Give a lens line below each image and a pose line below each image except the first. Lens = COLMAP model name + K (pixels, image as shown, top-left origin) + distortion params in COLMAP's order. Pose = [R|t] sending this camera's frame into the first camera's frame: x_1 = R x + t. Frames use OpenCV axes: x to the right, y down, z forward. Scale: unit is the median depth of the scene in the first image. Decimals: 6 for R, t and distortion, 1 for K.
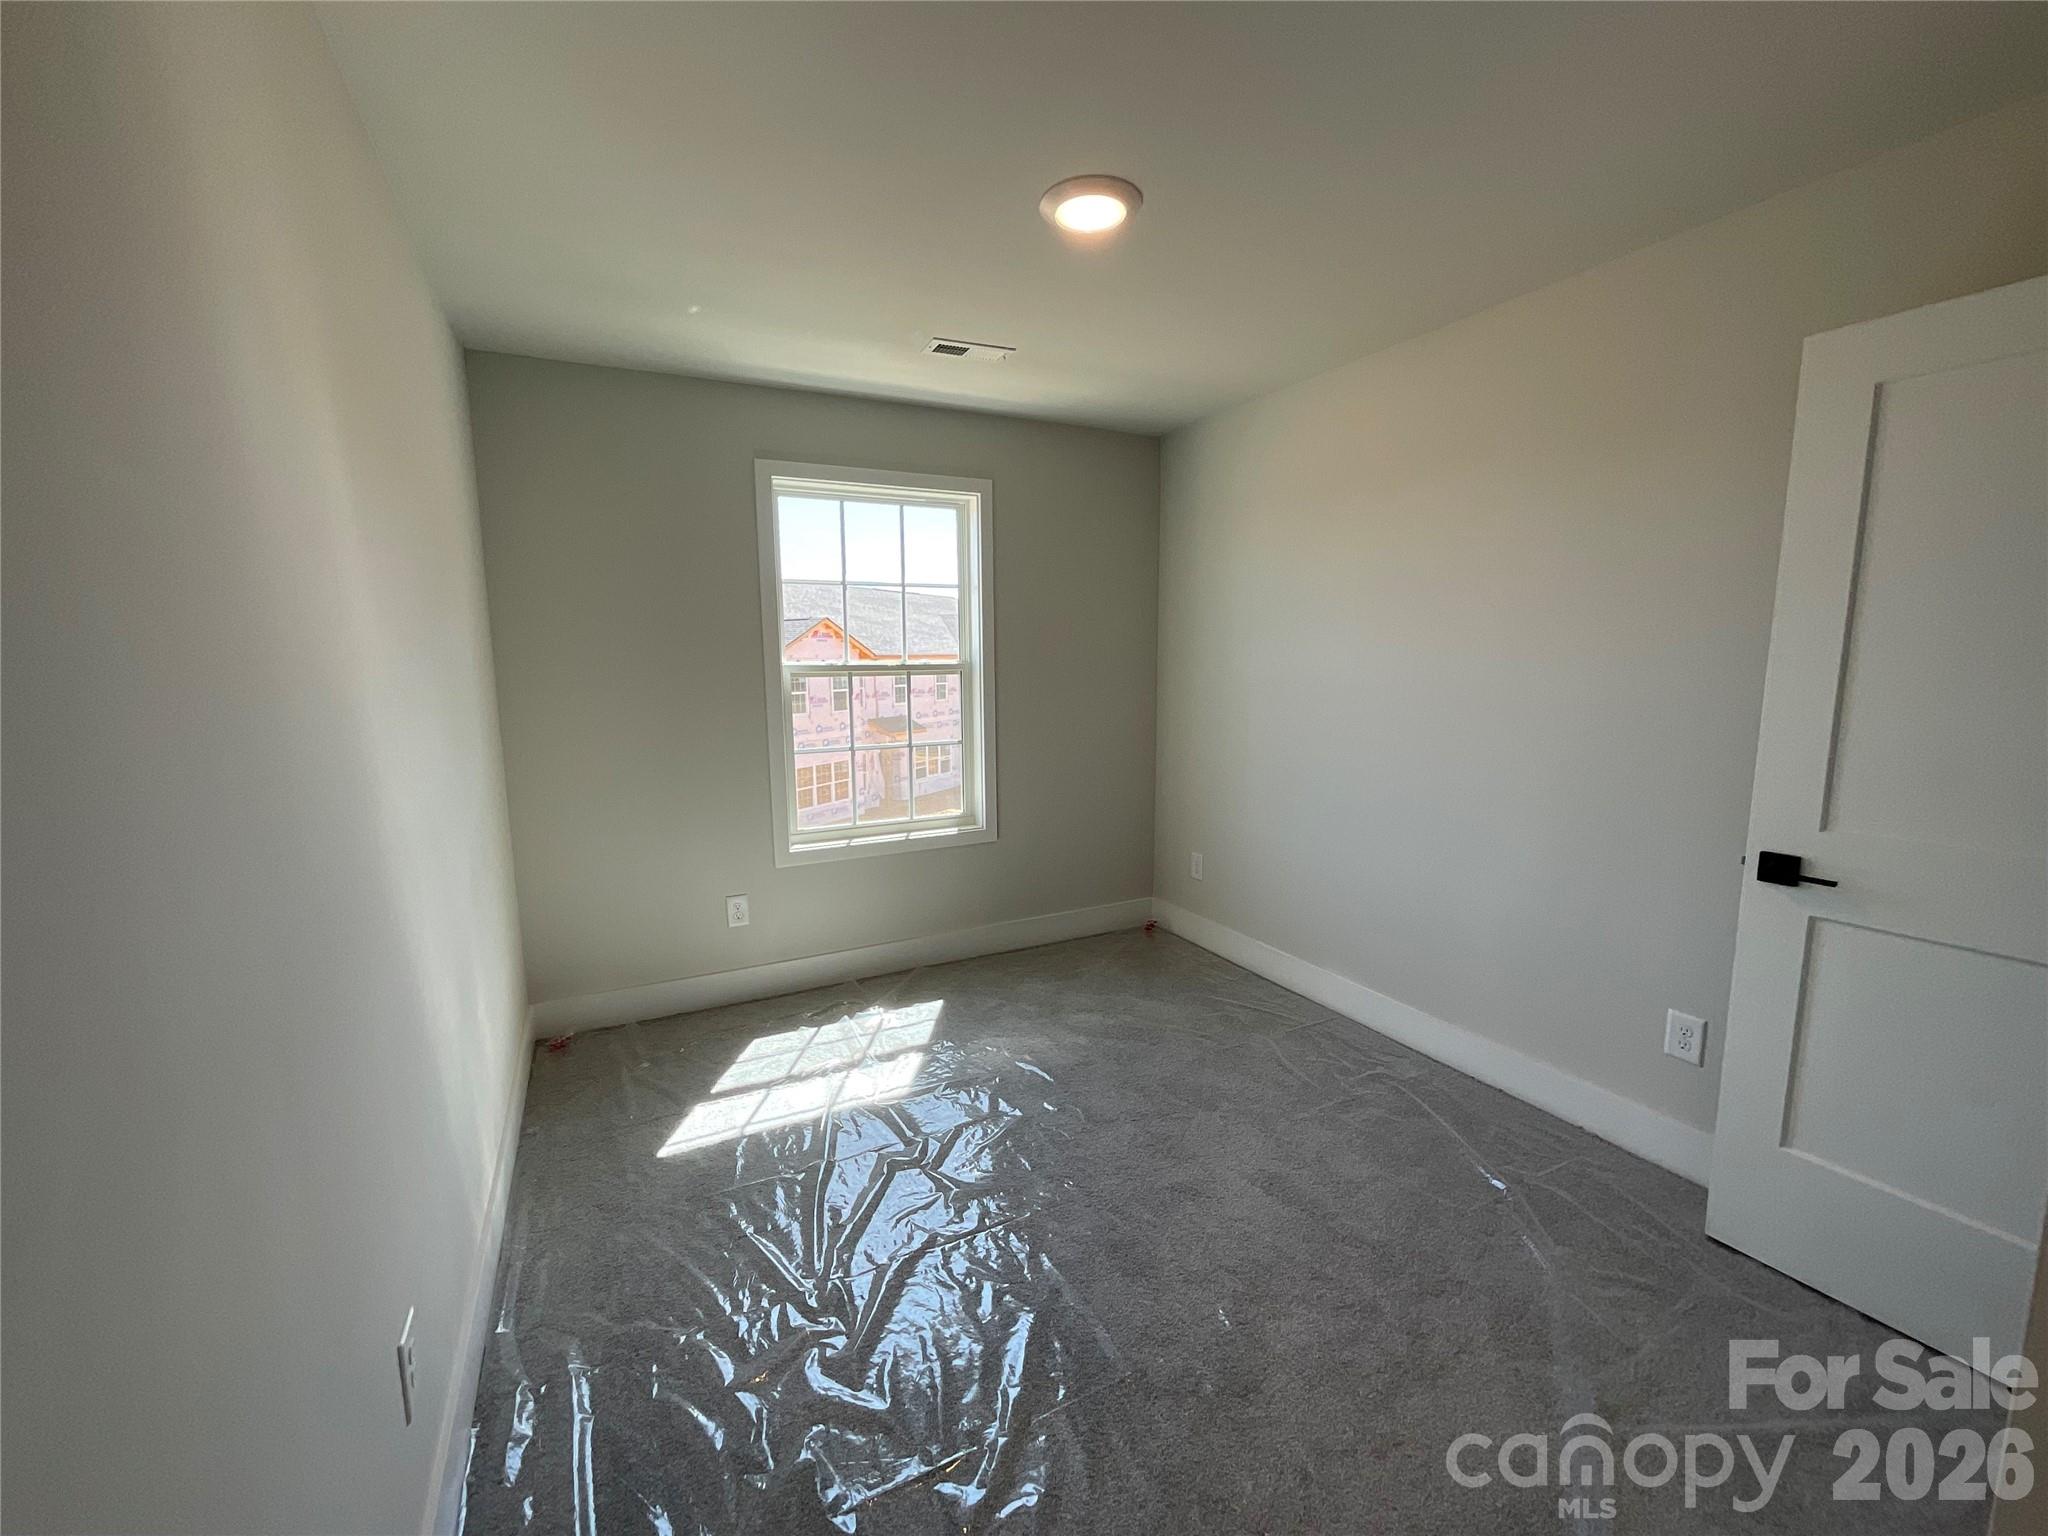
lens RADIAL K [[802.3, 0, 1015.9], [0, 802.3, 809.2], [0, 0, 1]] dist [0.000132, 0.000124]
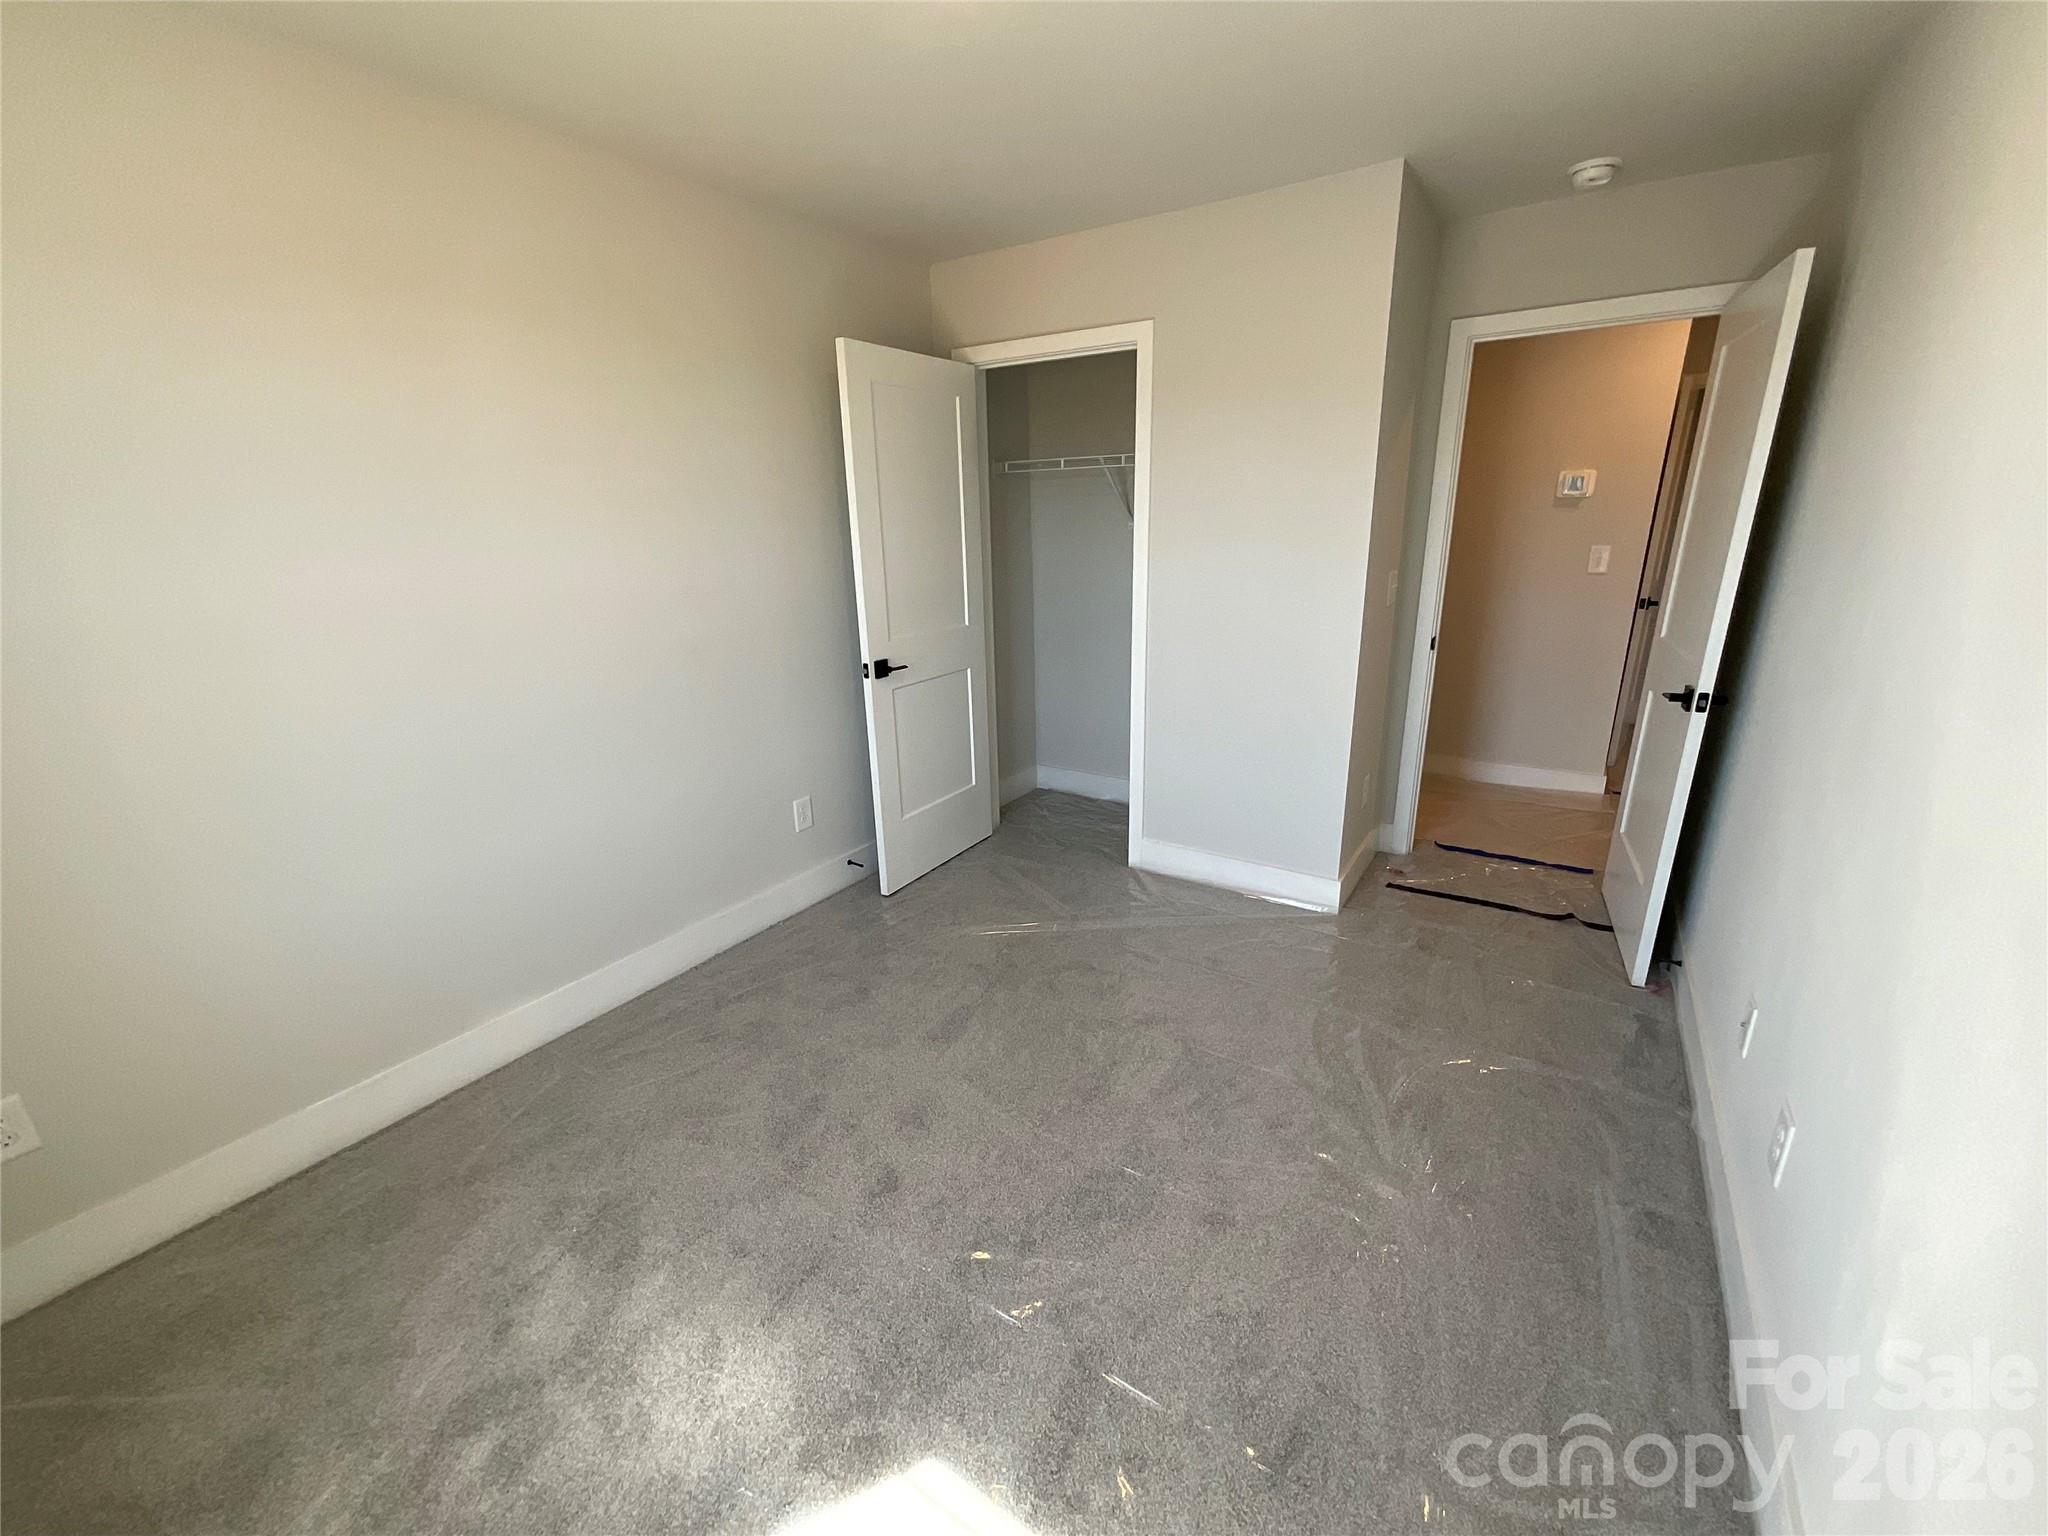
lens RADIAL K [[827.1, 0, 1022.4], [0, 827.1, 772.2], [0, 0, 1]] dist [0.001828, 0.000915]
pose [[-0.517851, -0.220806, 0.826484, -0.443412], [0.199899, 0.908136, 0.367871, -0.187818], [-0.831788, 0.355715, -0.426140, 0.913244]]
